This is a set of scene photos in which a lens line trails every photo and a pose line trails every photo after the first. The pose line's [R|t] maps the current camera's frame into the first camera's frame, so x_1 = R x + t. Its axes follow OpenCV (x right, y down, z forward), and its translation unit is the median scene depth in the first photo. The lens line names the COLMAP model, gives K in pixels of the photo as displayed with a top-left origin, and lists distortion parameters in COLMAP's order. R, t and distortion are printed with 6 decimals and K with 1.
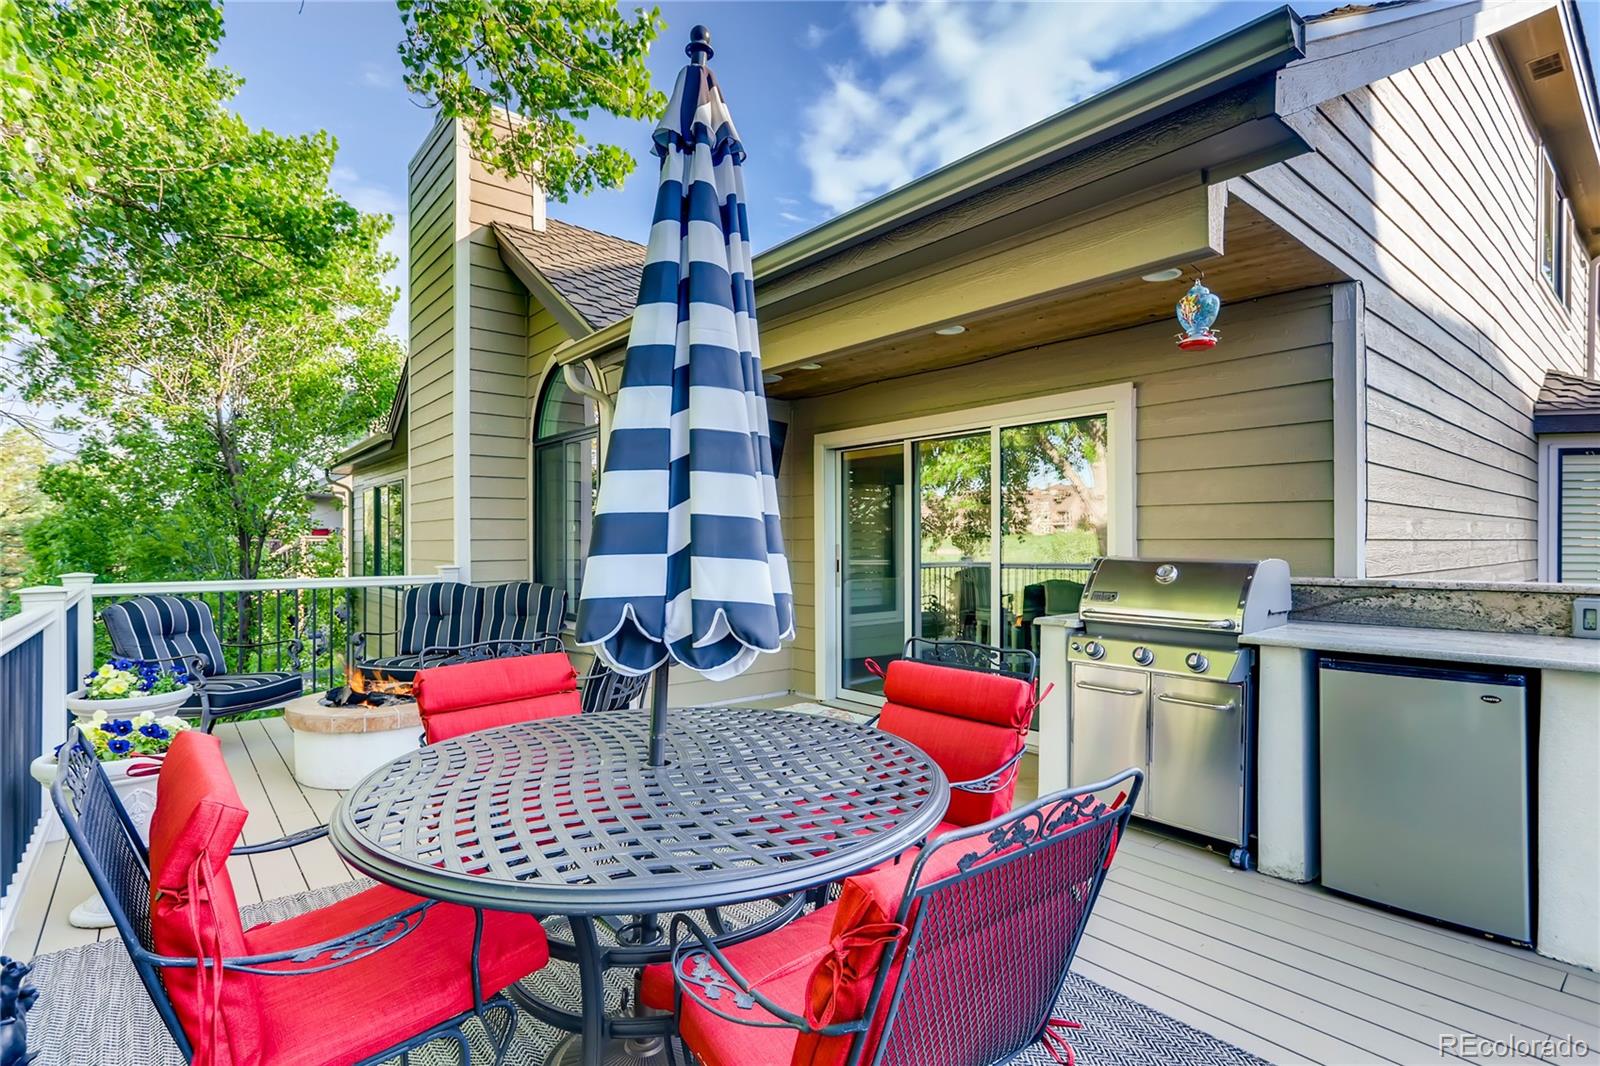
lens RADIAL K [[775.4, 0, 806.3], [0, 775.4, 542.2], [0, 0, 1]] dist [-0.013807, -0.001058]
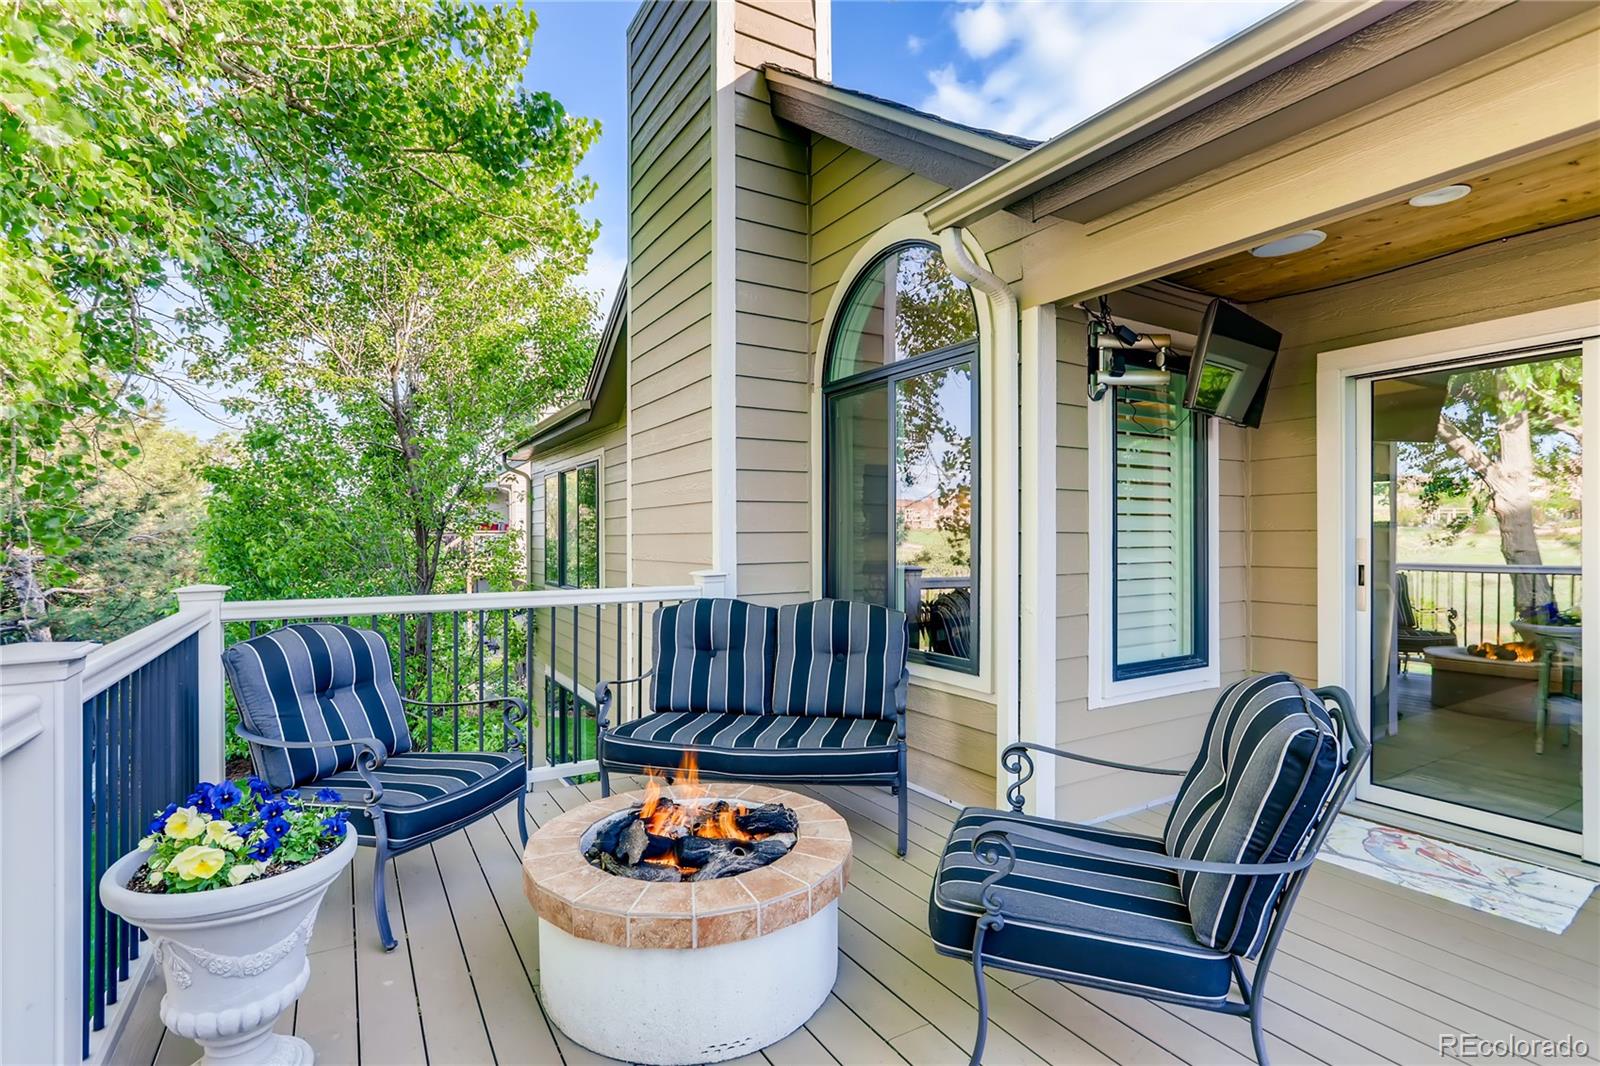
lens RADIAL K [[775.4, 0, 797.2], [0, 775.4, 532.4], [0, 0, 1]] dist [-0.013807, -0.001058]
pose [[0.985855, -0.002434, -0.167583, -0.204205], [0.001502, 0.999983, -0.005690, 0.000321], [0.167594, 0.005358, 0.985842, 0.260812]]
